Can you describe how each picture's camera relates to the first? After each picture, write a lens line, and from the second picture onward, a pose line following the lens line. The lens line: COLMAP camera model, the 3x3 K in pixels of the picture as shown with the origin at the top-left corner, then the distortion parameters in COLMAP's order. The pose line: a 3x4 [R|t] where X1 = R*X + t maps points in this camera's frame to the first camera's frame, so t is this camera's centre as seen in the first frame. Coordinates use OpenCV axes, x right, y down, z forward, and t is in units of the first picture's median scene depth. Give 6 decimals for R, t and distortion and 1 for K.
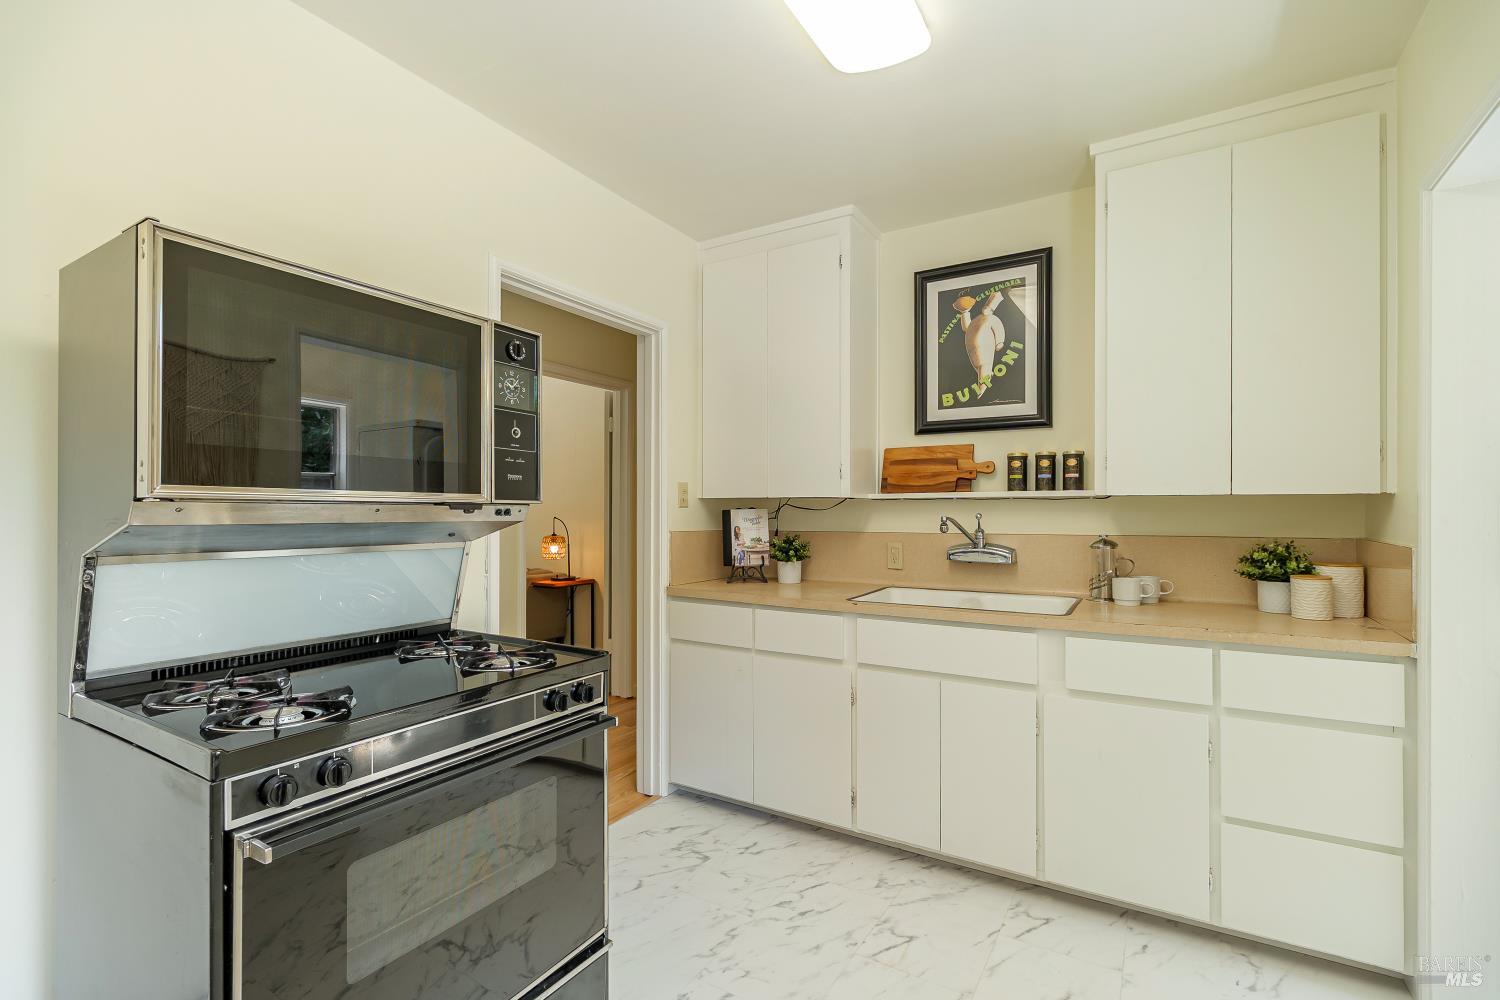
lens RADIAL K [[653.5, 0, 777.2], [0, 653.5, 507.3], [0, 0, 1]] dist [-0.004982, -0.000539]
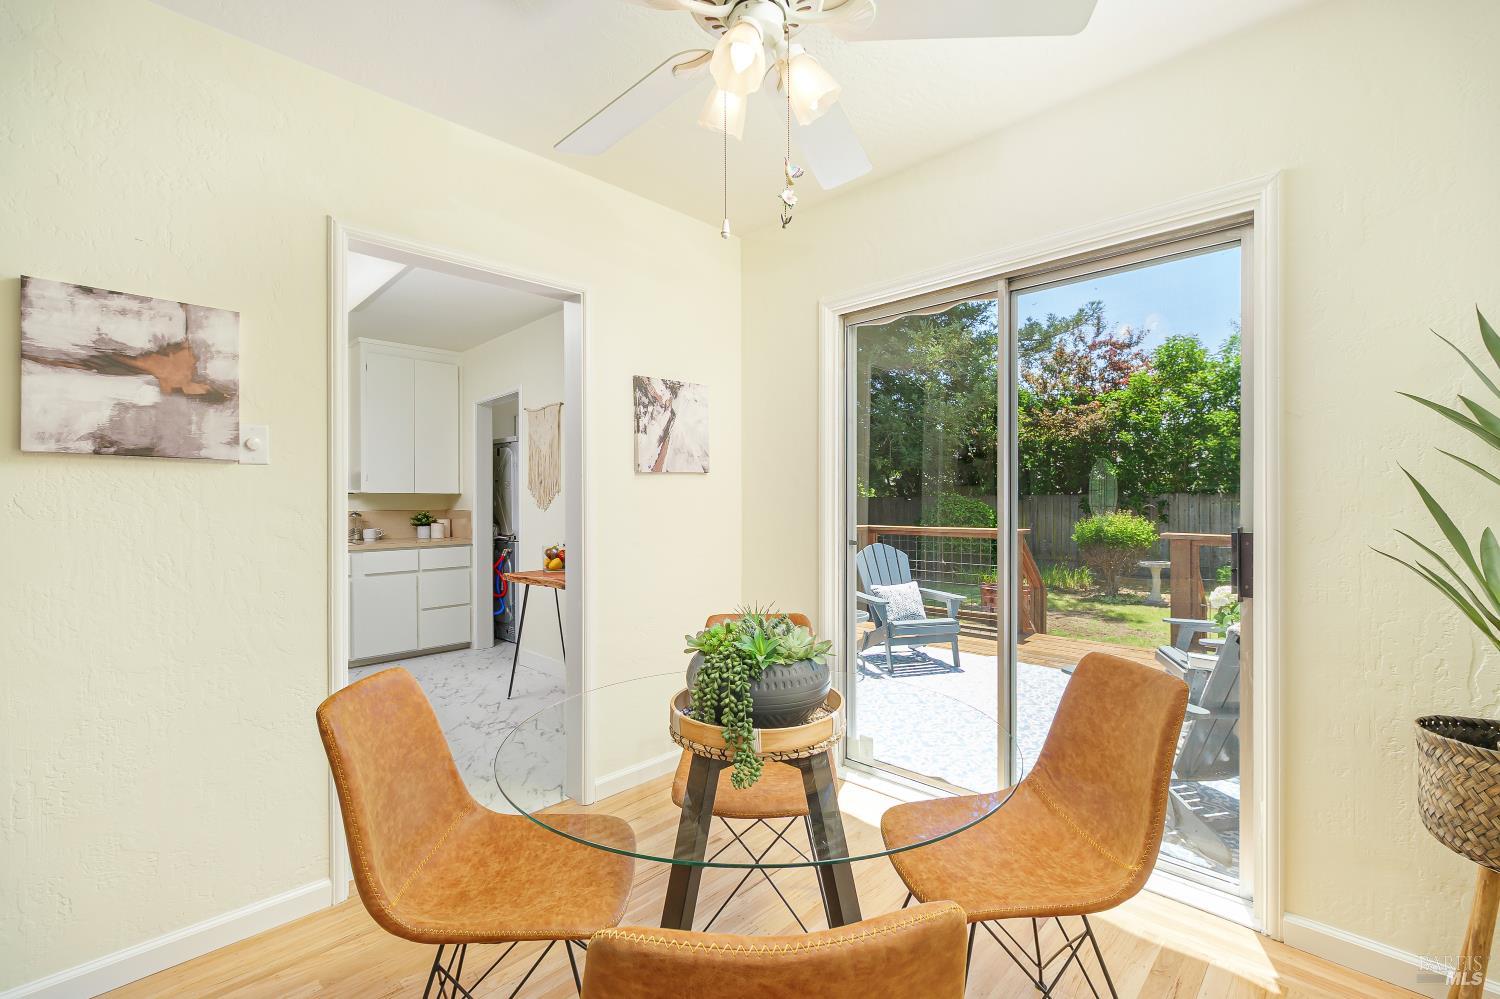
lens RADIAL K [[653.5, 0, 727.9], [0, 653.5, 487.5], [0, 0, 1]] dist [-0.004982, -0.000539]
pose [[0.284226, 0.018850, 0.958572, -1.124723], [-0.000372, 0.999809, -0.019550, 0.006811], [-0.958757, 0.005200, 0.284178, -0.735911]]
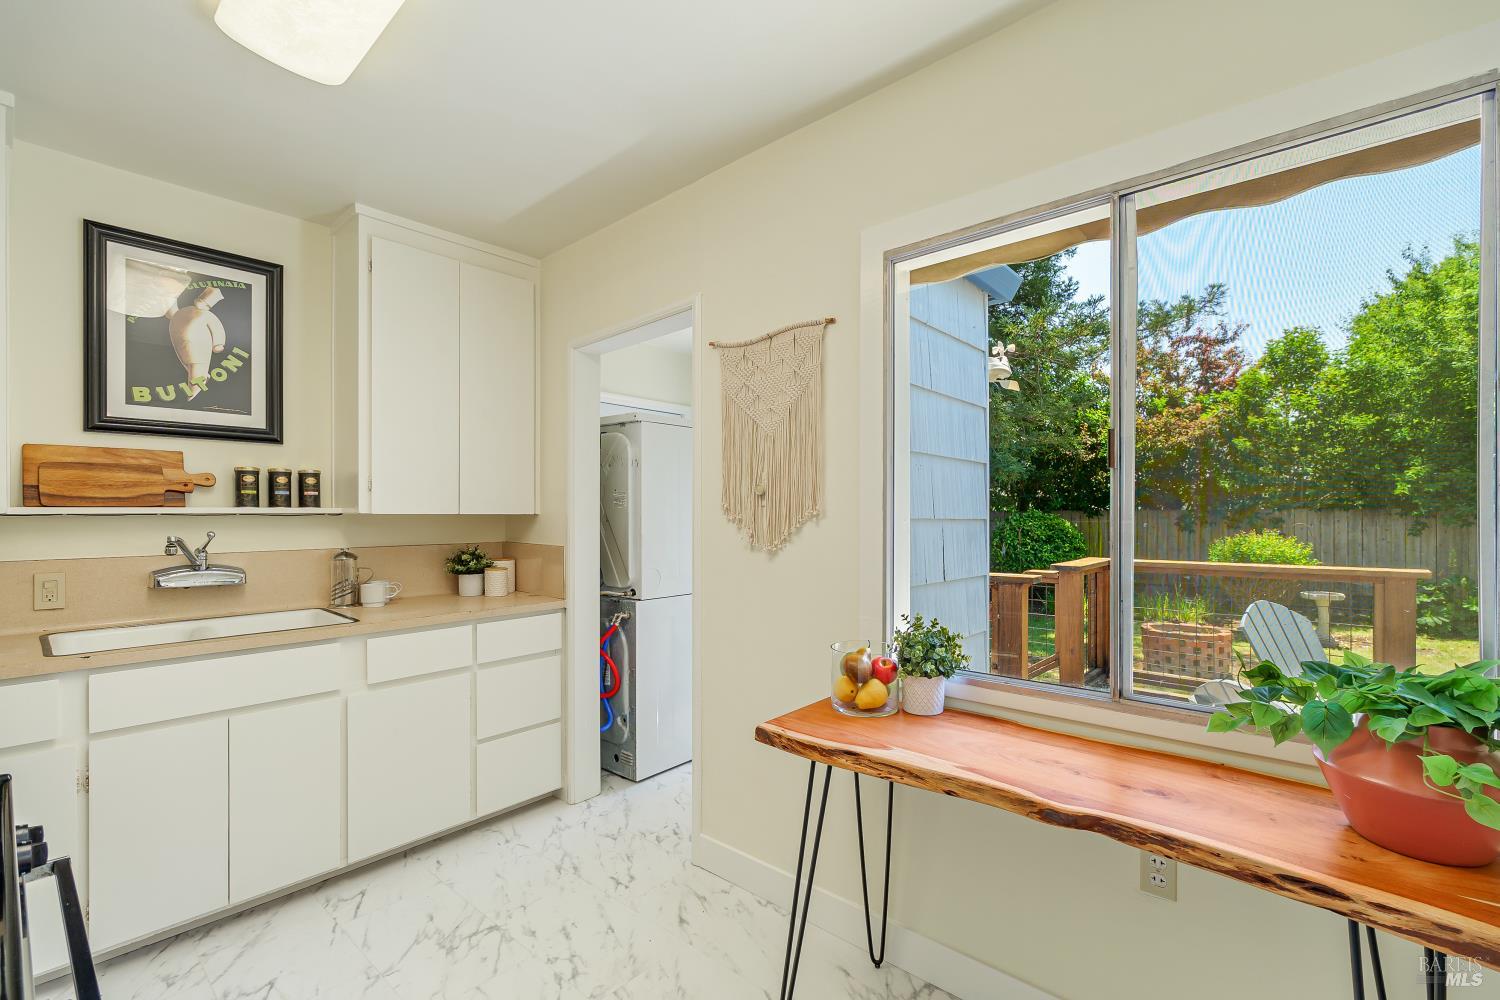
lens RADIAL K [[653.5, 0, 738.4], [0, 653.5, 512.3], [0, 0, 1]] dist [-0.004982, -0.000539]
pose [[0.210295, -0.000712, 0.977638, -0.411524], [-0.003676, 0.999992, 0.001519, -0.021204], [-0.977631, -0.003914, 0.210290, 0.097206]]
